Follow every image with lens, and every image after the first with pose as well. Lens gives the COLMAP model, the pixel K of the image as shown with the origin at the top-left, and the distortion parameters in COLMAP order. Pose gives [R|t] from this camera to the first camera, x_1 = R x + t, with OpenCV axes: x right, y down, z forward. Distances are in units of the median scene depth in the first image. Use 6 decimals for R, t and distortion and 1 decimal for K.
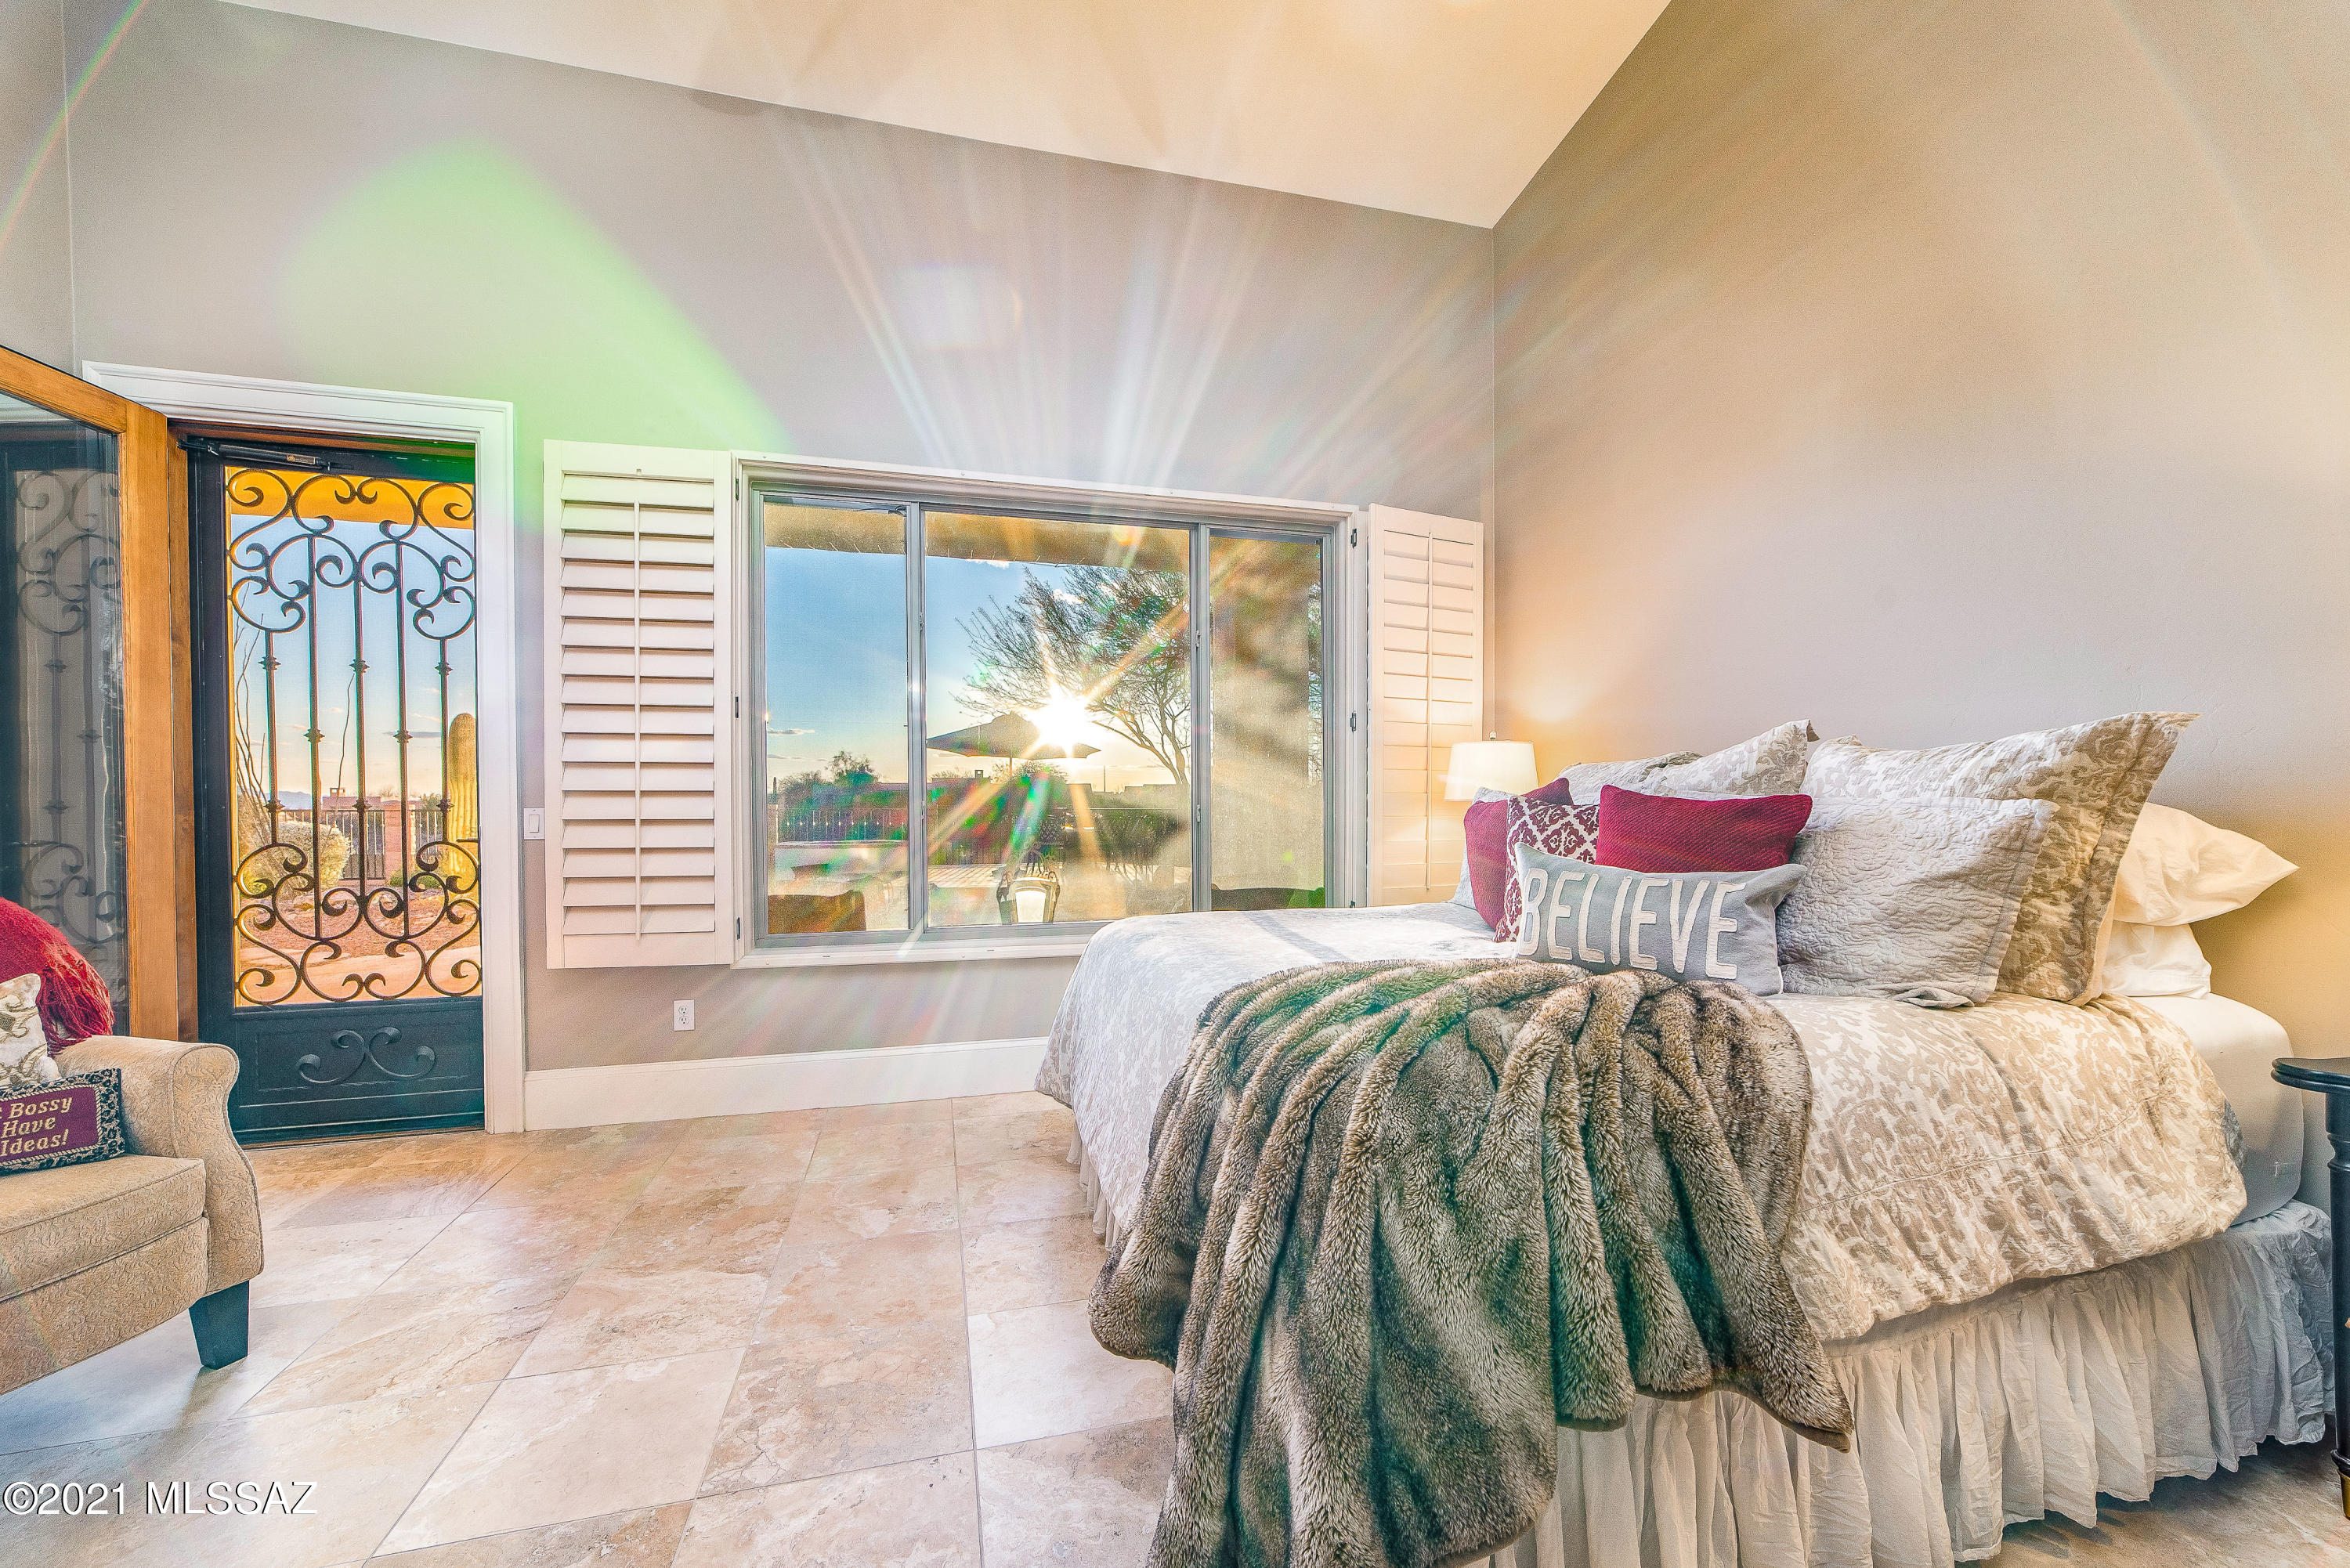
lens RADIAL K [[930.6, 0, 1186.4], [0, 930.6, 815.8], [0, 0, 1]] dist [-0.016799, 0.007103]
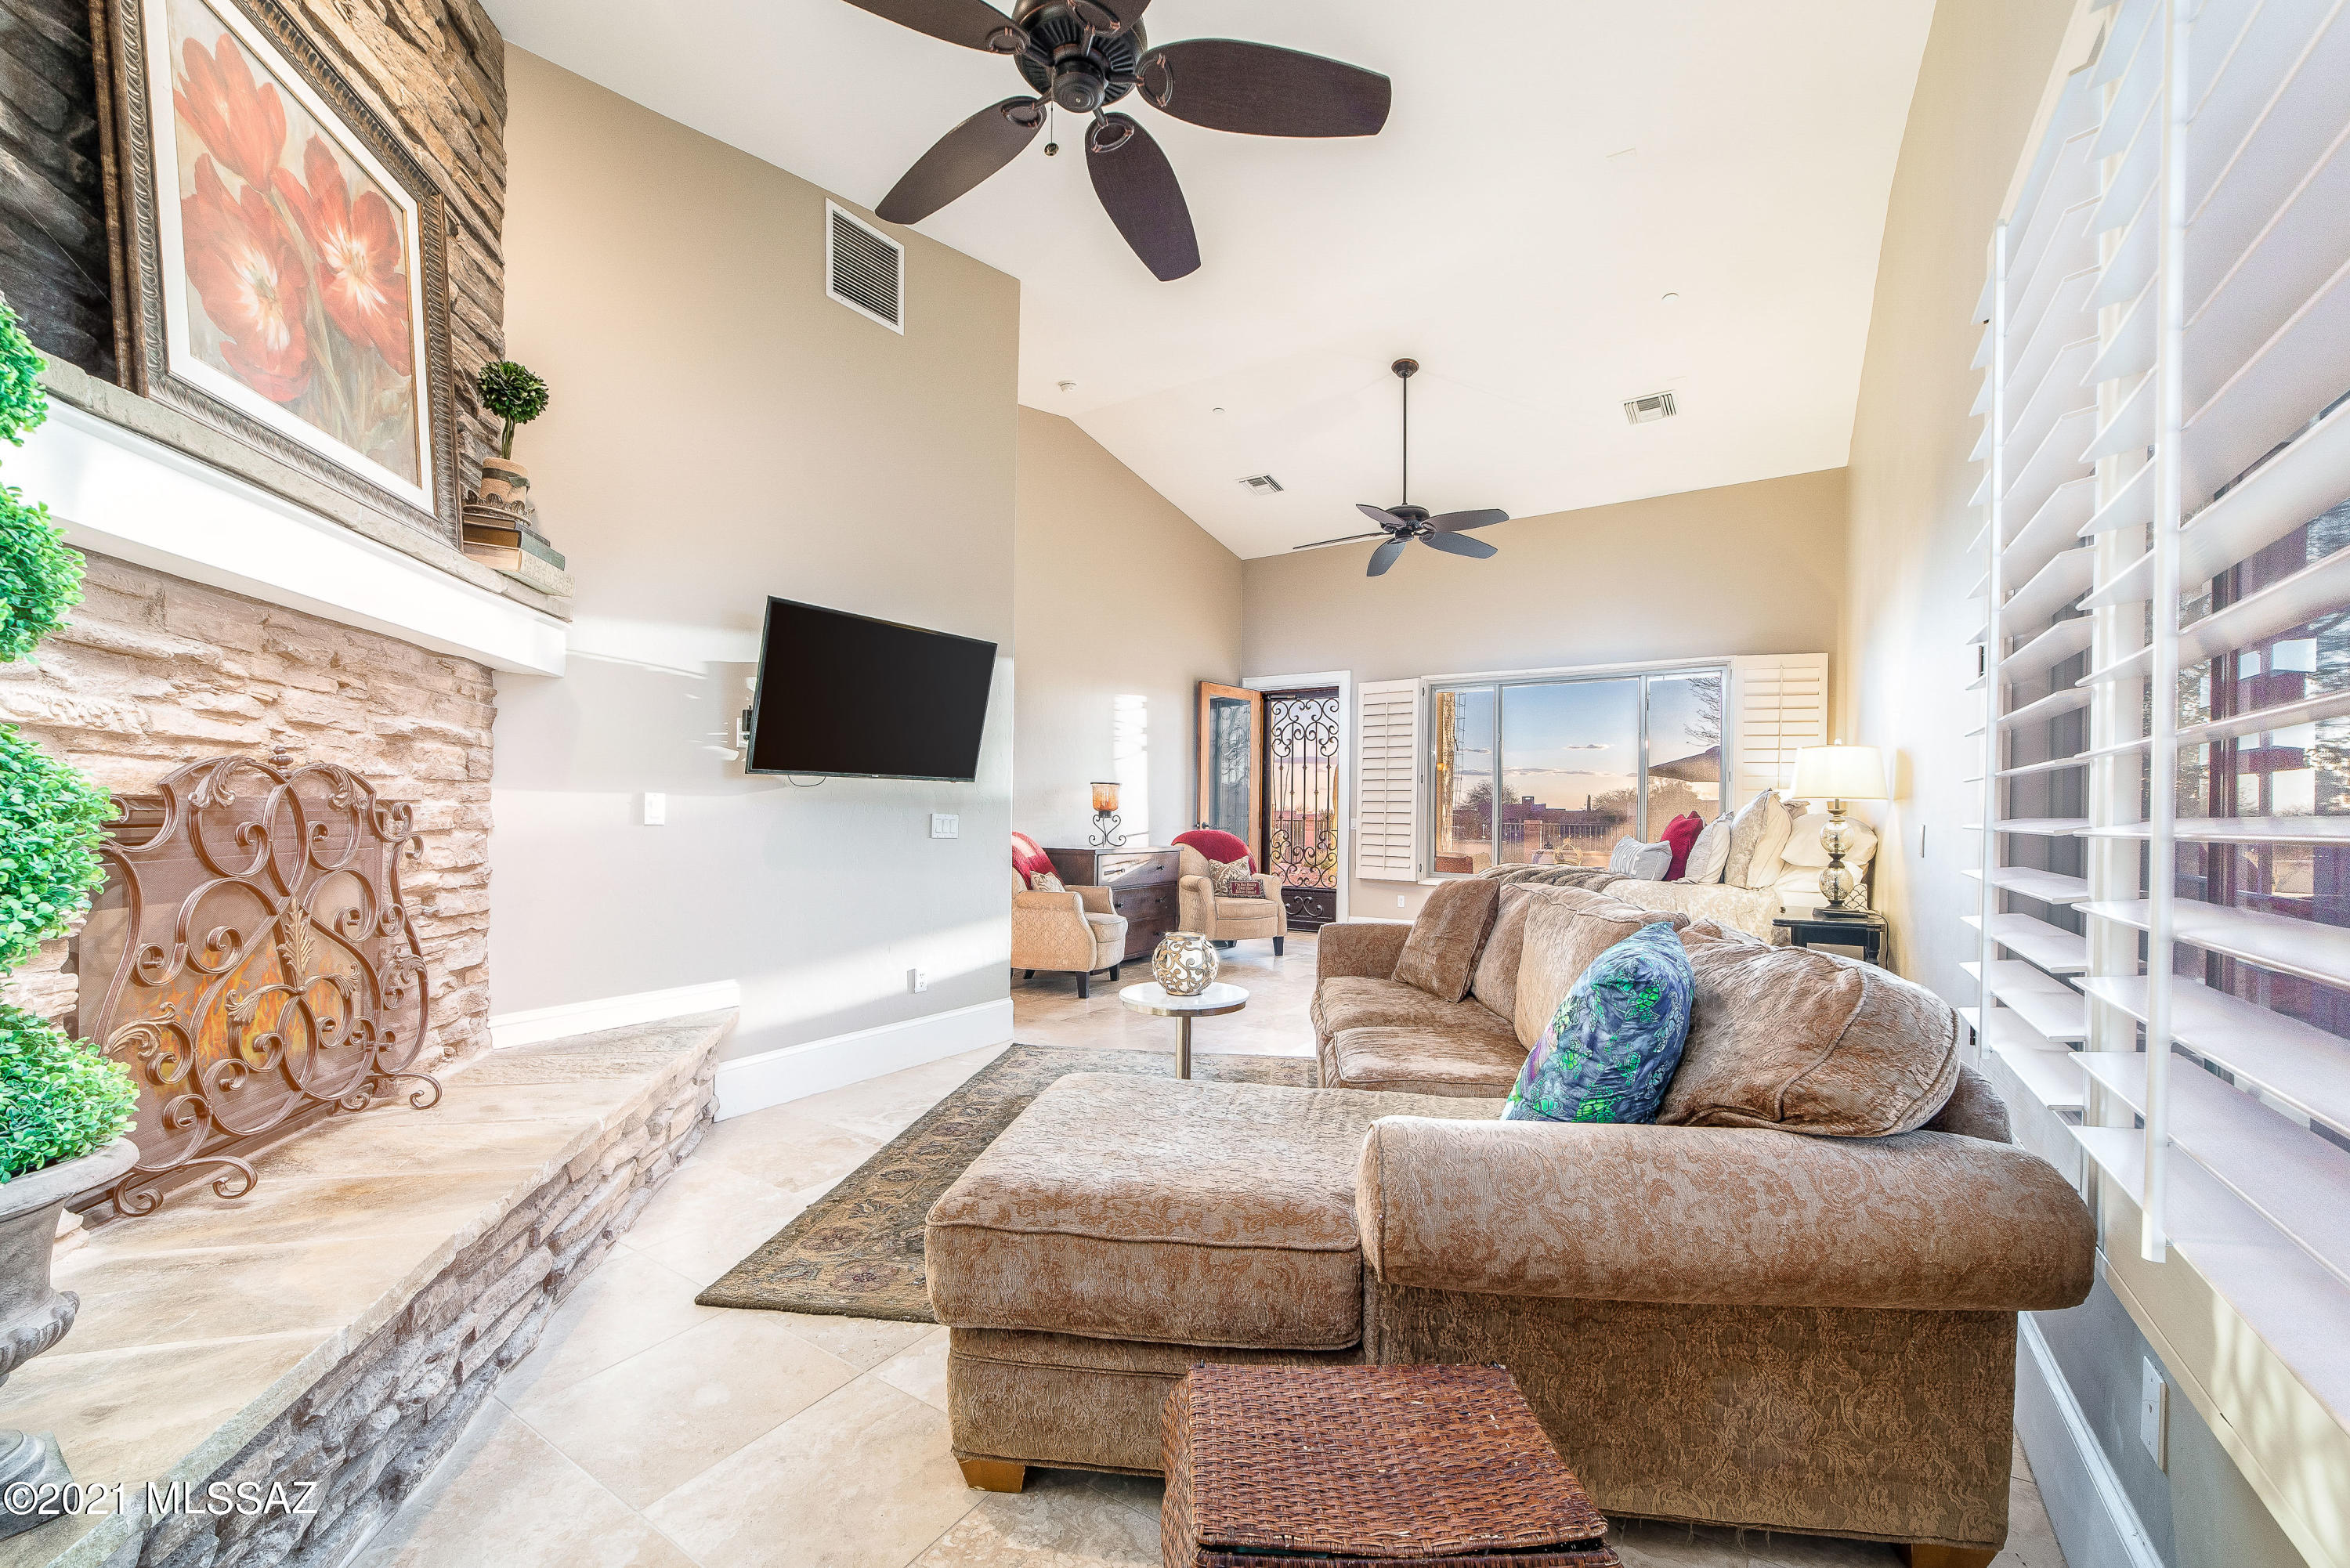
lens RADIAL K [[930.6, 0, 1186.4], [0, 930.6, 815.8], [0, 0, 1]] dist [-0.016799, 0.007103]
pose [[0.671545, 0.010194, -0.740893, 1.206251], [-0.024566, 0.999662, -0.008512, 0.022543], [0.740556, 0.023917, 0.671569, -1.462637]]
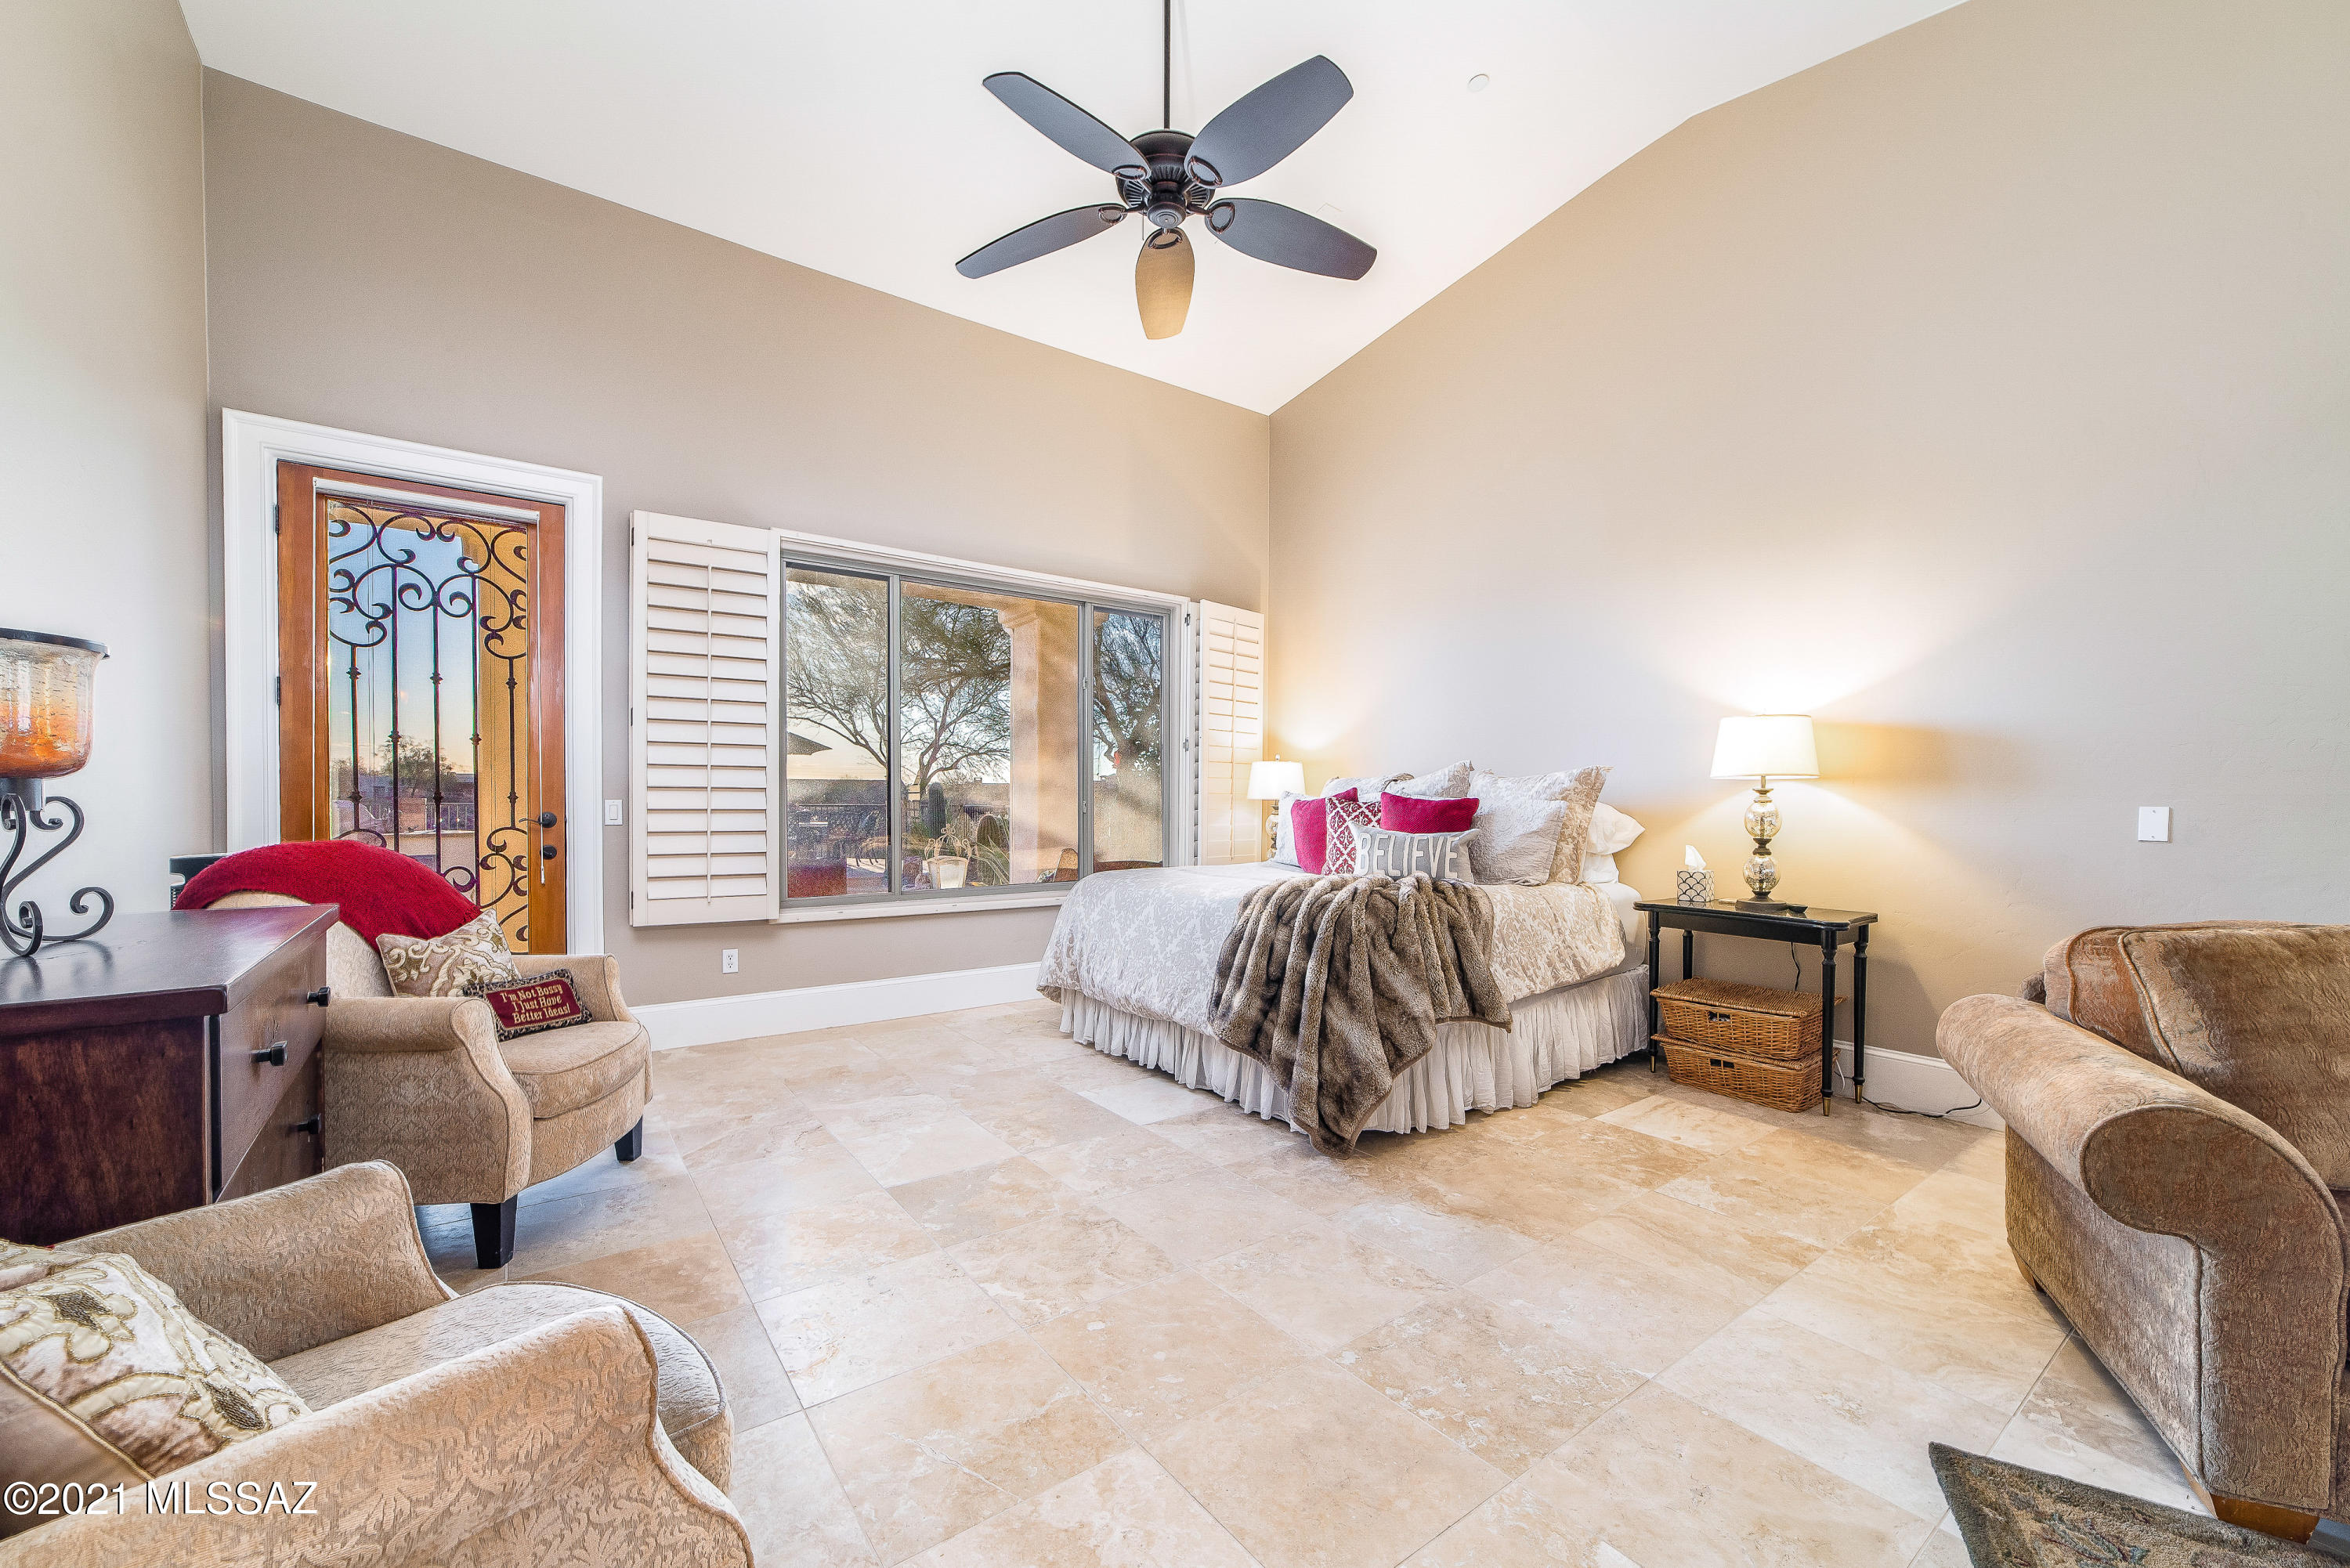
lens RADIAL K [[930.6, 0, 1186.4], [0, 930.6, 815.8], [0, 0, 1]] dist [-0.016799, 0.007103]
pose [[0.932600, 0.001064, 0.360911, -0.536578], [-0.001832, 0.999997, 0.001786, 0.011756], [-0.360908, -0.002327, 0.932599, -0.560950]]
